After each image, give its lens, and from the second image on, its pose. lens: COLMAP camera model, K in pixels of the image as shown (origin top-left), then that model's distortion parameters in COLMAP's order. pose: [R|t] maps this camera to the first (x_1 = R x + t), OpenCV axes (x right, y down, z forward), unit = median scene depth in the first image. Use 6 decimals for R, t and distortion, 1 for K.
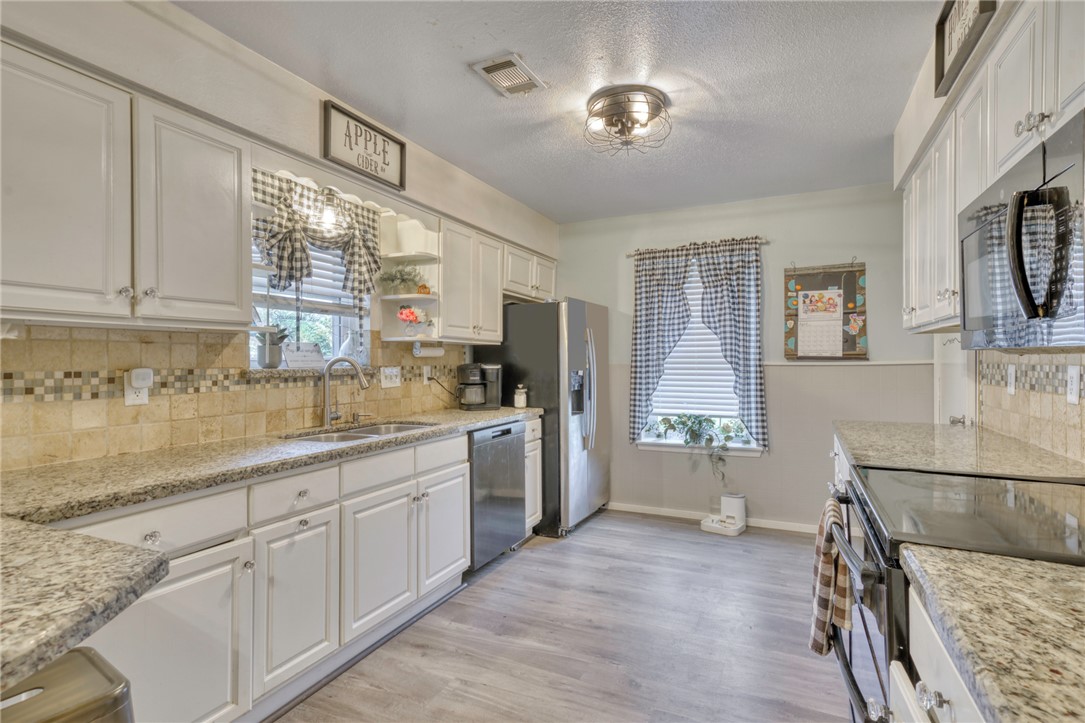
lens RADIAL K [[542.8, 0, 540.0], [0, 542.8, 357.8], [0, 0, 1]] dist [0.004270, 0.000591]
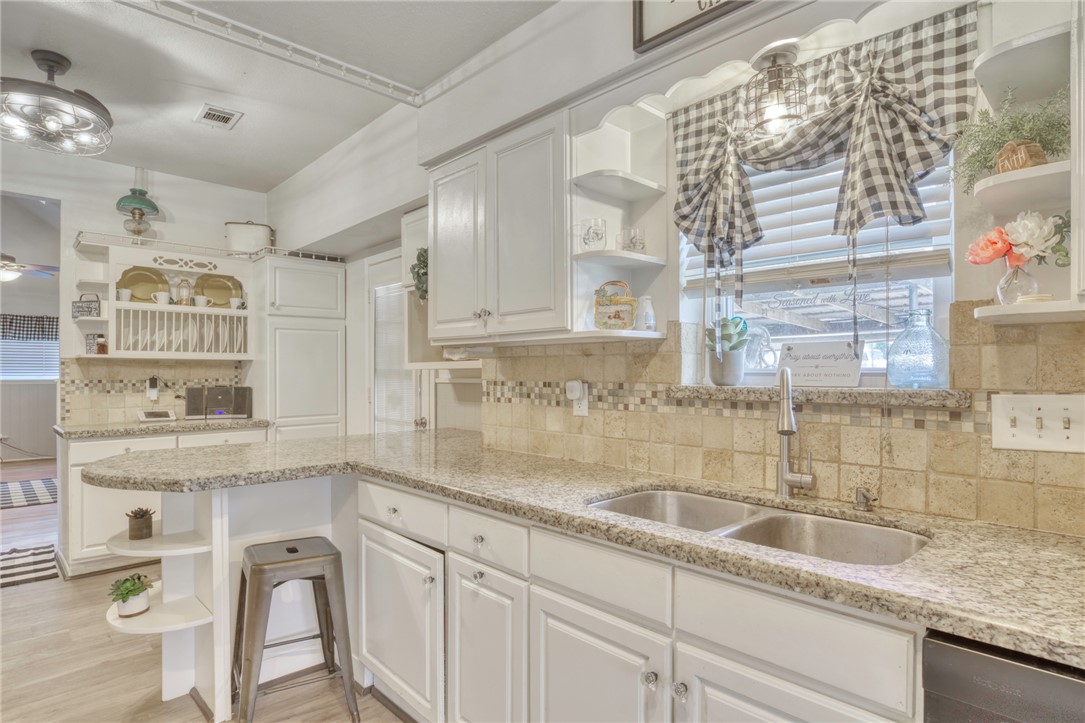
lens RADIAL K [[587.1, 0, 541.9], [0, 587.1, 370.2], [0, 0, 1]] dist [-0.006567, -0.001527]
pose [[-0.356784, -0.002345, -0.934184, 0.288843], [0.001137, 0.999995, -0.002944, 0.002409], [0.934186, -0.002112, -0.356779, 1.174223]]
